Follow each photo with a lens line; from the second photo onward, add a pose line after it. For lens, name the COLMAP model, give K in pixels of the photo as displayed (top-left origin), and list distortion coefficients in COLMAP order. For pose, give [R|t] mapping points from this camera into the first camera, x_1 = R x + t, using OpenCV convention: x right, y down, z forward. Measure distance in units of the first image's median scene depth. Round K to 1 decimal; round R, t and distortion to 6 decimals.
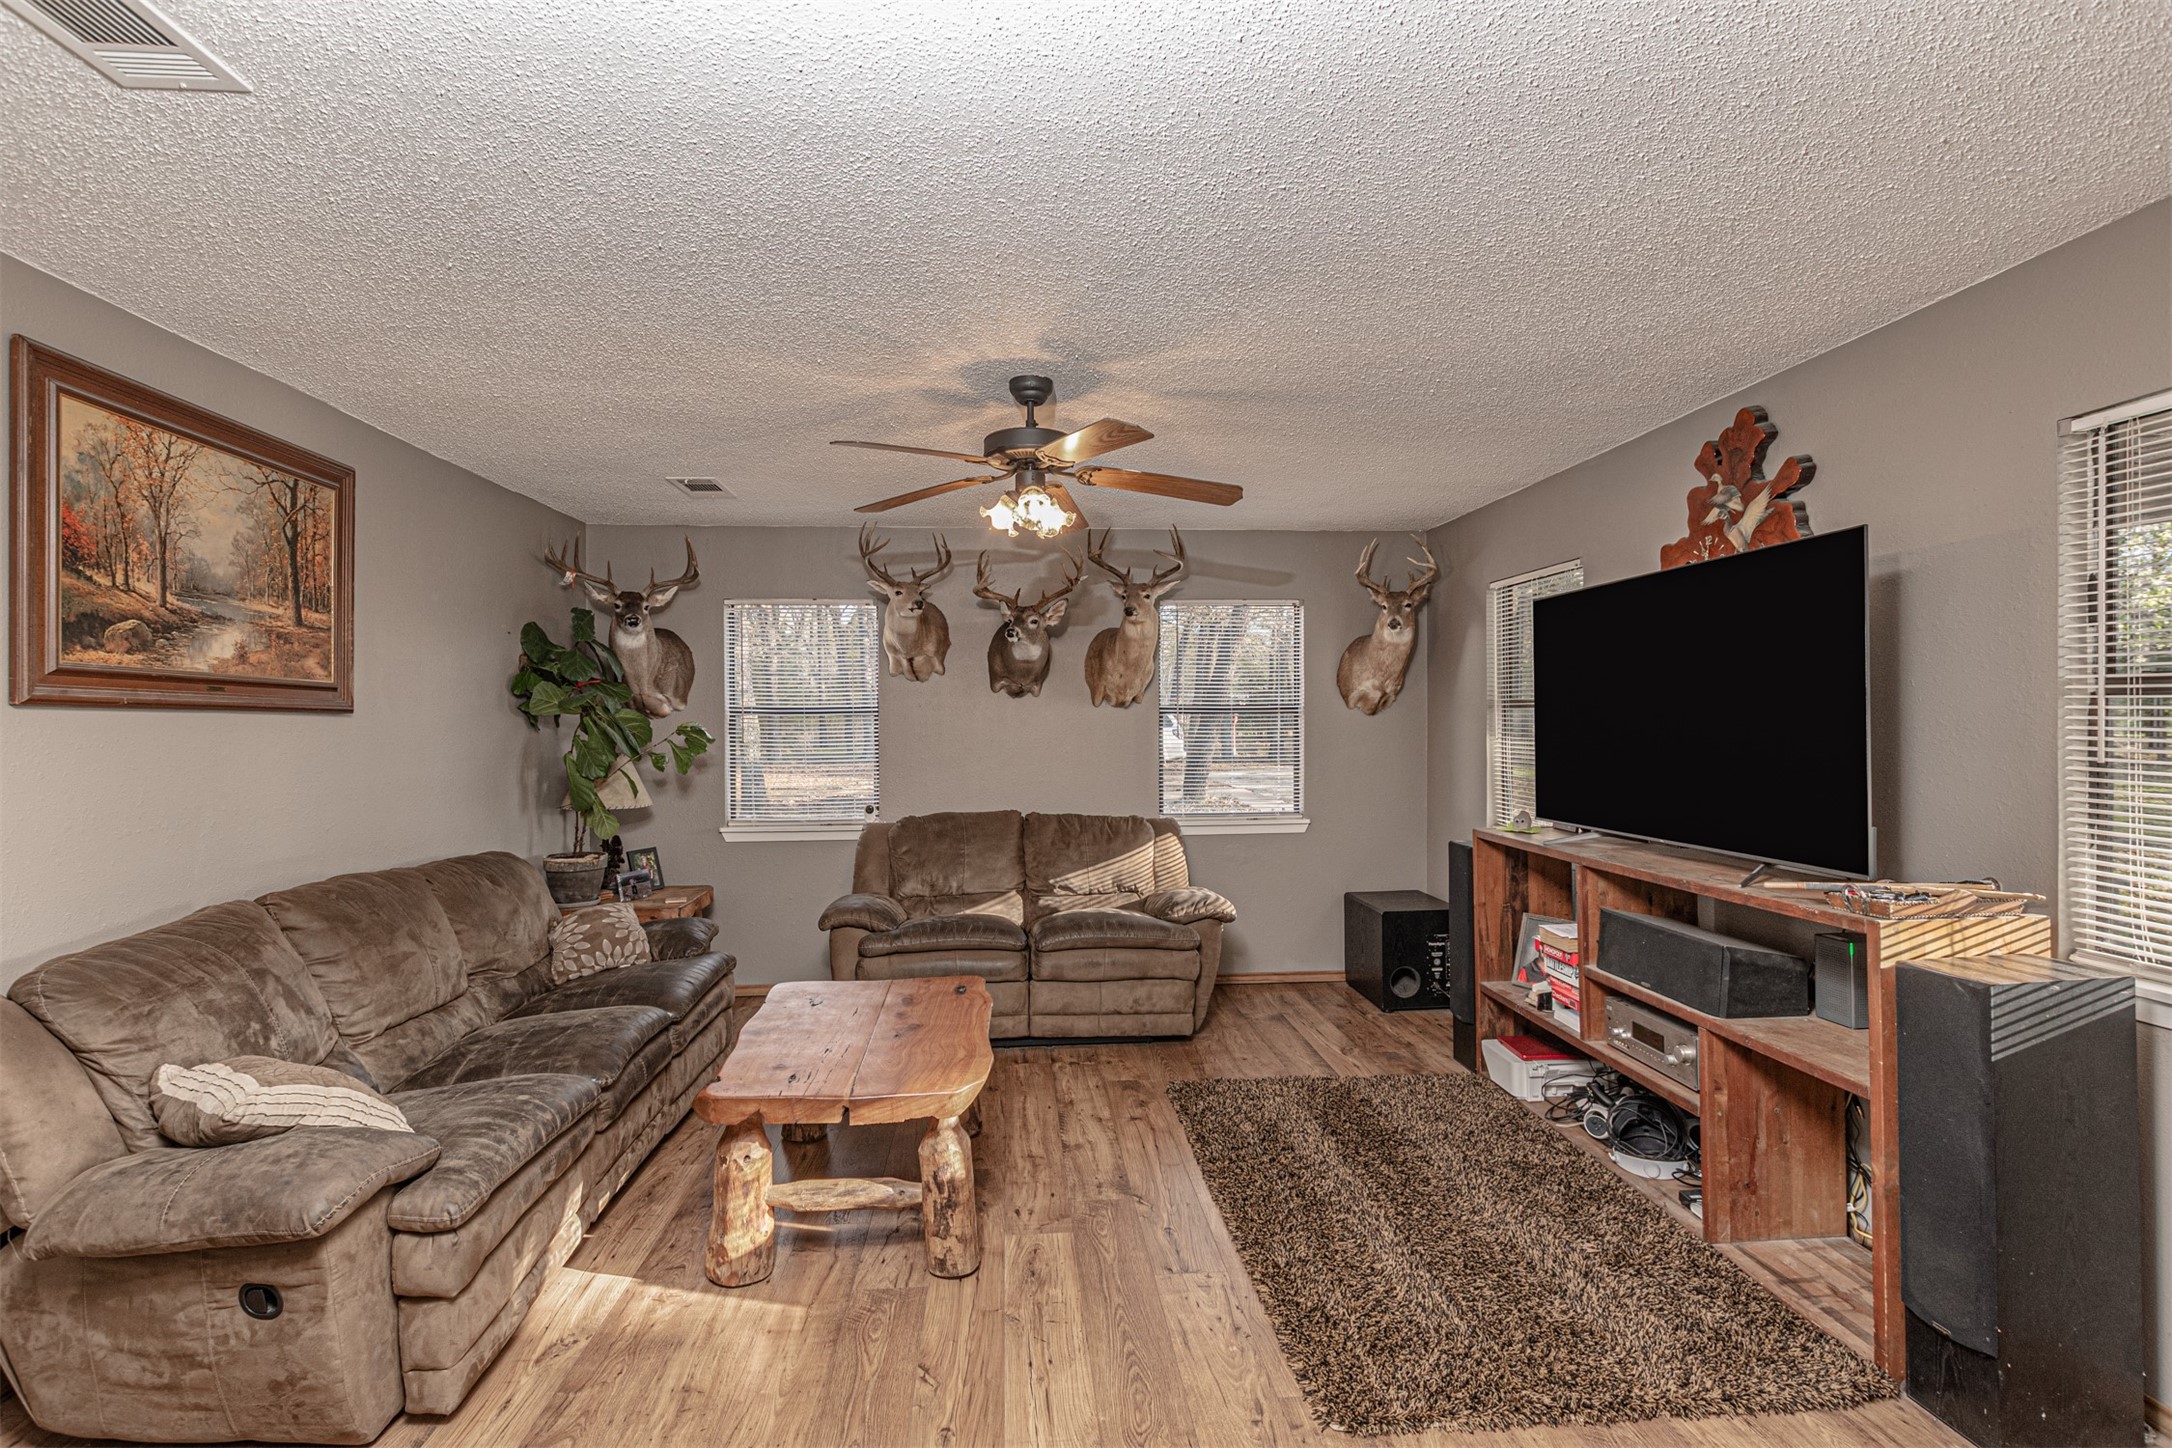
lens RADIAL K [[1016.1, 0, 1068.2], [0, 1016.1, 729.3], [0, 0, 1]] dist [0.002042, -0.002402]
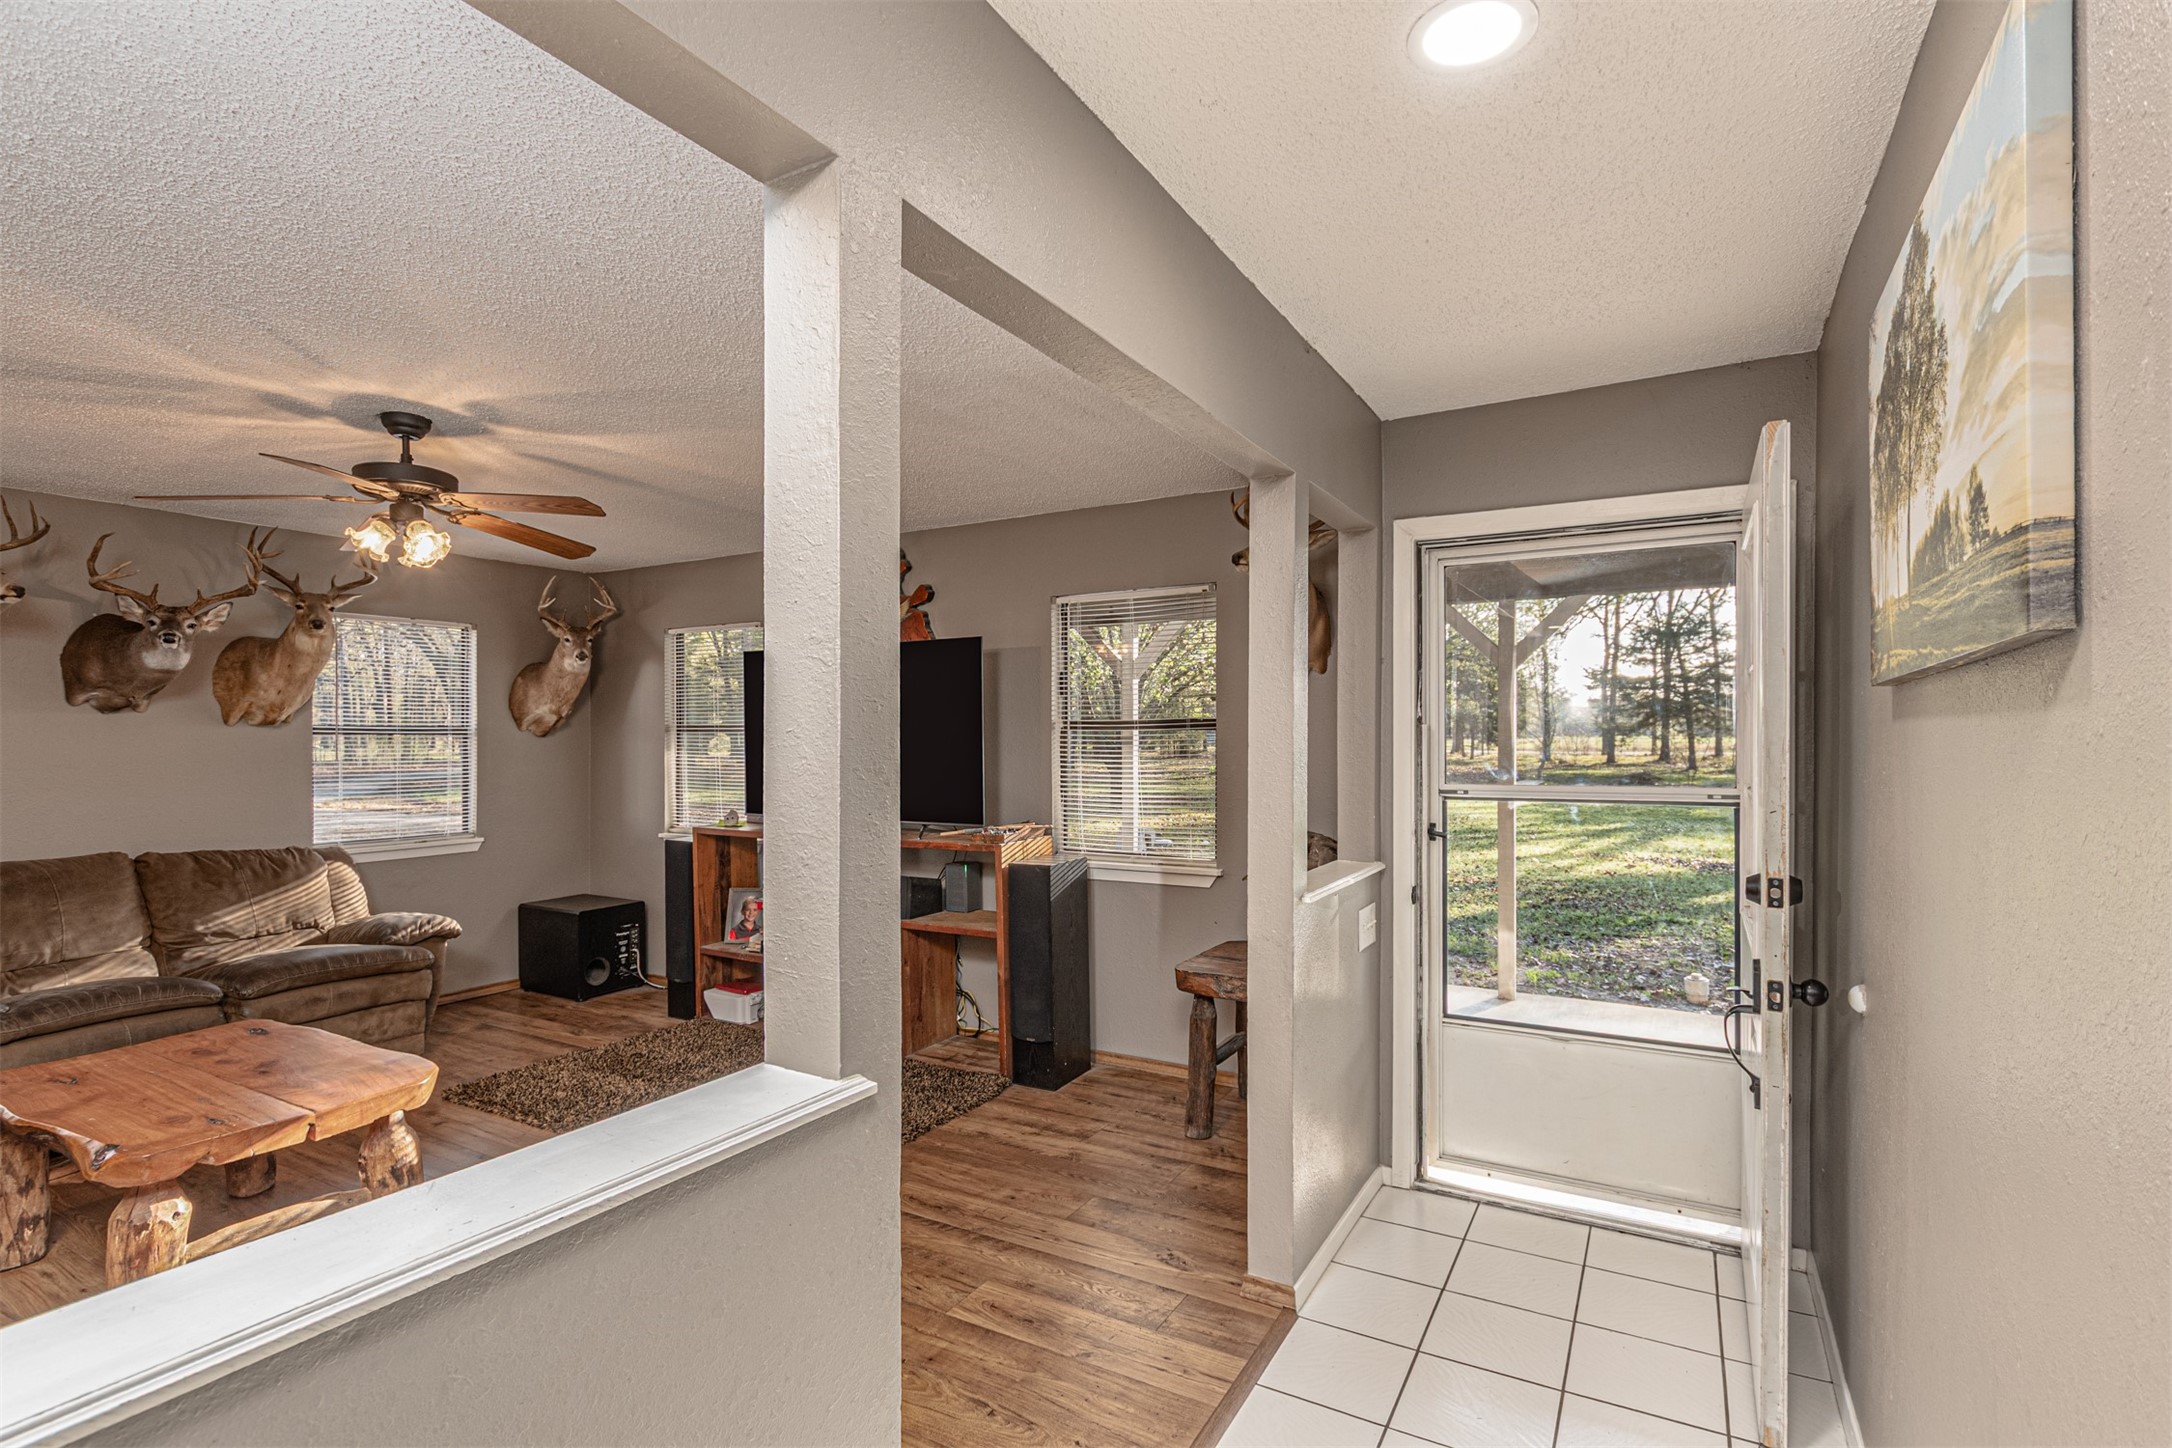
lens RADIAL K [[1016.1, 0, 1081.8], [0, 1016.1, 740.4], [0, 0, 1]] dist [0.002042, -0.002402]
pose [[0.570681, 0.002431, 0.821168, -0.340646], [0.007601, 0.999937, -0.008243, 0.003683], [-0.821137, 0.010945, 0.570627, -0.113937]]
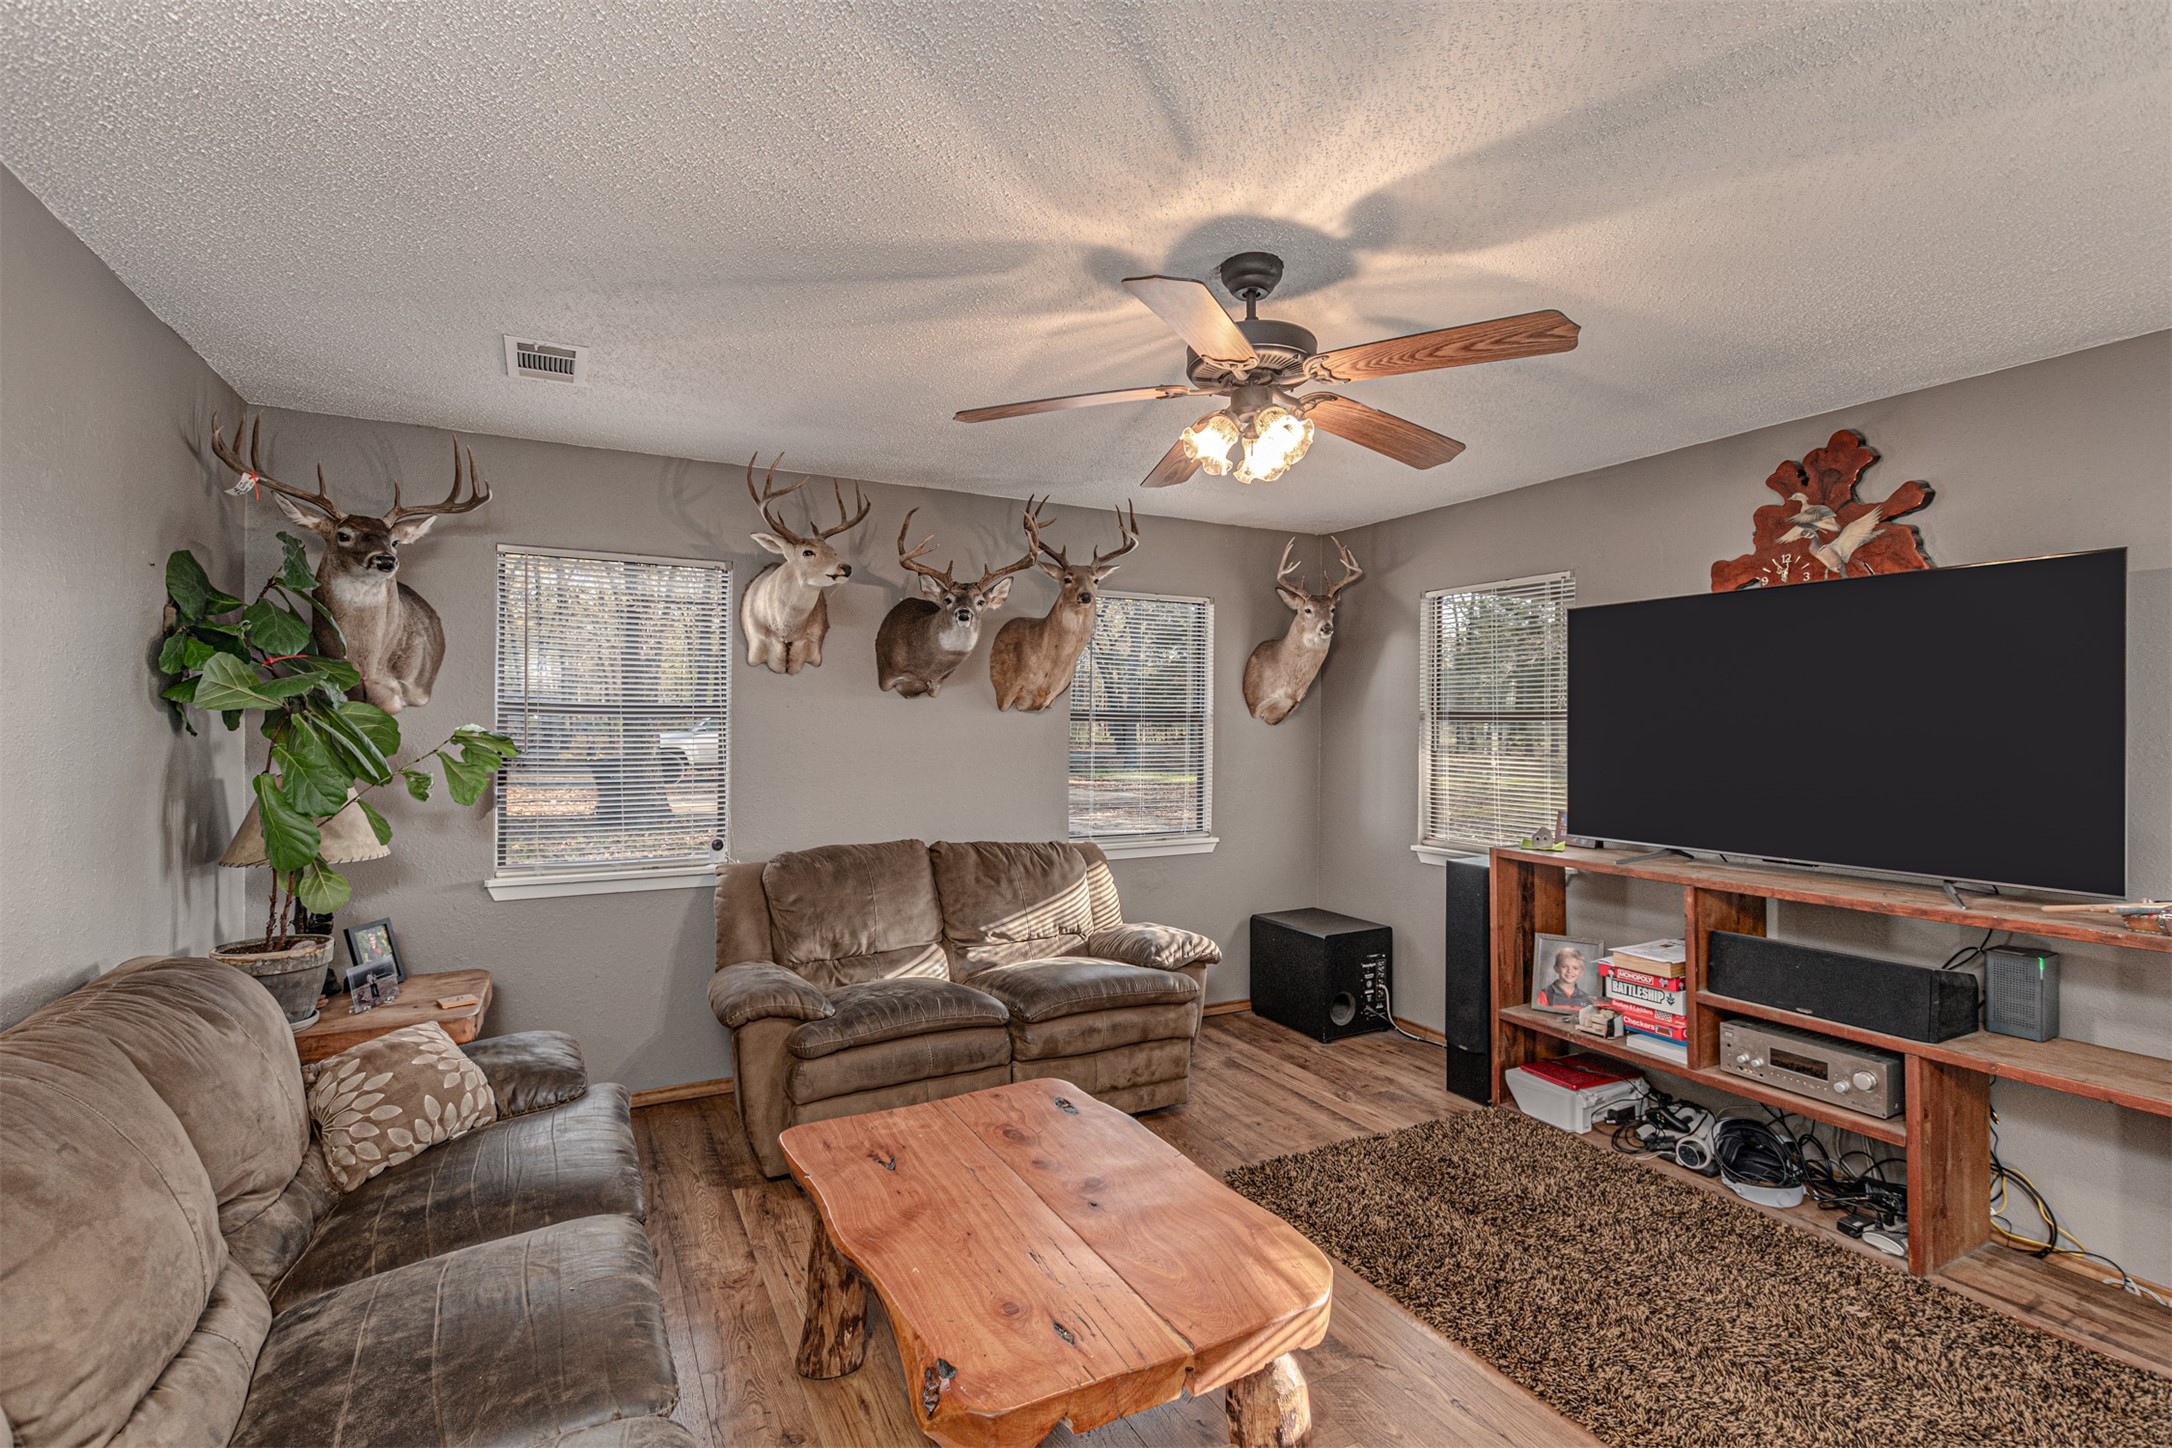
lens RADIAL K [[1016.1, 0, 1118.3], [0, 1016.1, 727.1], [0, 0, 1]] dist [0.002042, -0.002402]
pose [[0.913353, 0.010991, 0.407021, -0.284062], [-0.007934, 0.999926, -0.009196, -0.002779], [-0.407092, 0.005170, 0.913372, 0.256755]]
